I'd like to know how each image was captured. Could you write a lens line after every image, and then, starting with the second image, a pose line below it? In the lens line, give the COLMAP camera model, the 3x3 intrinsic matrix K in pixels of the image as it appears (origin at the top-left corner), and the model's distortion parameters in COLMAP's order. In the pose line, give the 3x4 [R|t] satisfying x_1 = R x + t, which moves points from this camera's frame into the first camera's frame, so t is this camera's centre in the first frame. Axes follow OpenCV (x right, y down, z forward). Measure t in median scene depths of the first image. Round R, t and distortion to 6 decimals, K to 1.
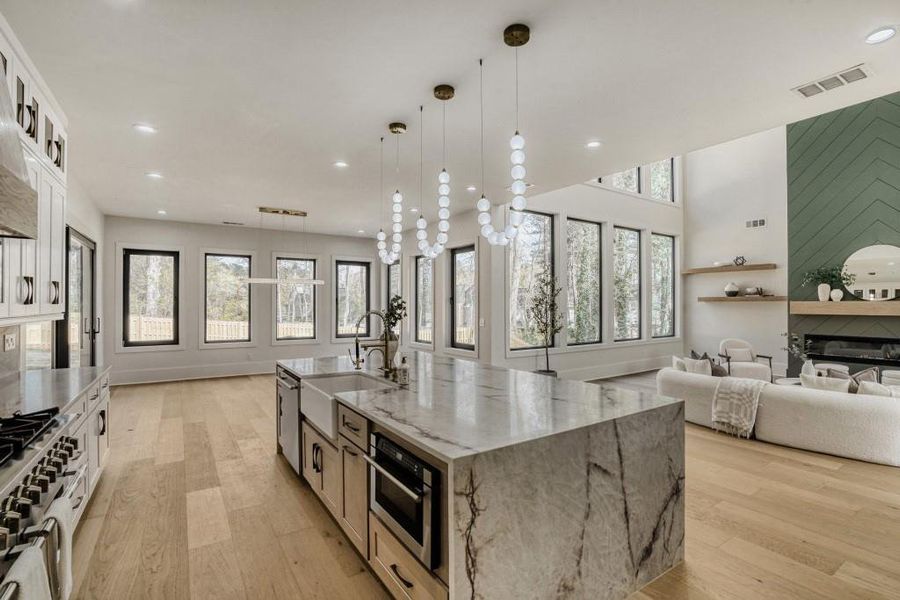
lens RADIAL K [[424.5, 0, 451.9], [0, 424.5, 300.1], [0, 0, 1]] dist [-0.006063, -0.000277]
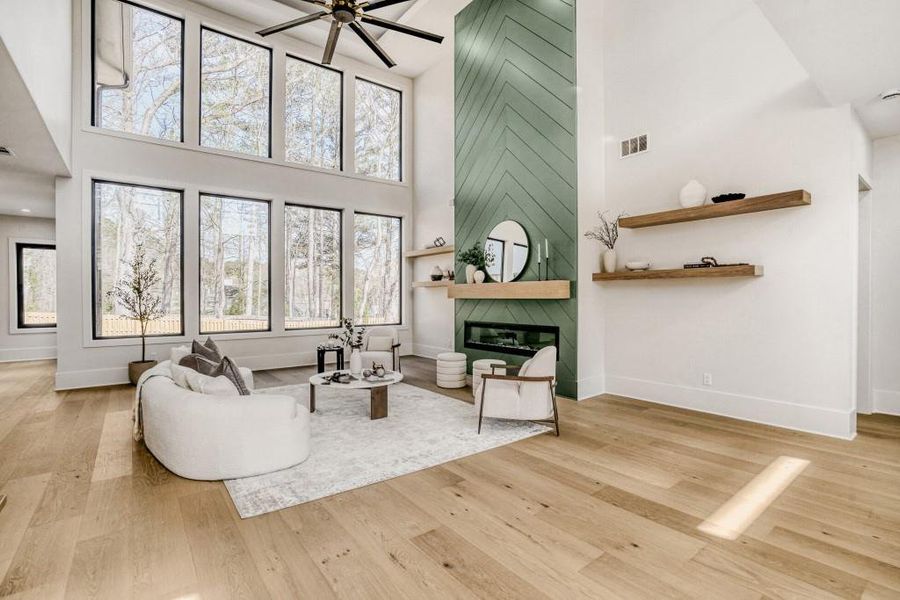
lens RADIAL K [[424.5, 0, 446.7], [0, 424.5, 300.8], [0, 0, 1]] dist [-0.006063, -0.000277]
pose [[0.998675, -0.006580, 0.051044, 0.686696], [0.005712, 0.999837, 0.017141, 0.021563], [-0.051149, -0.016827, 0.998549, 0.065050]]
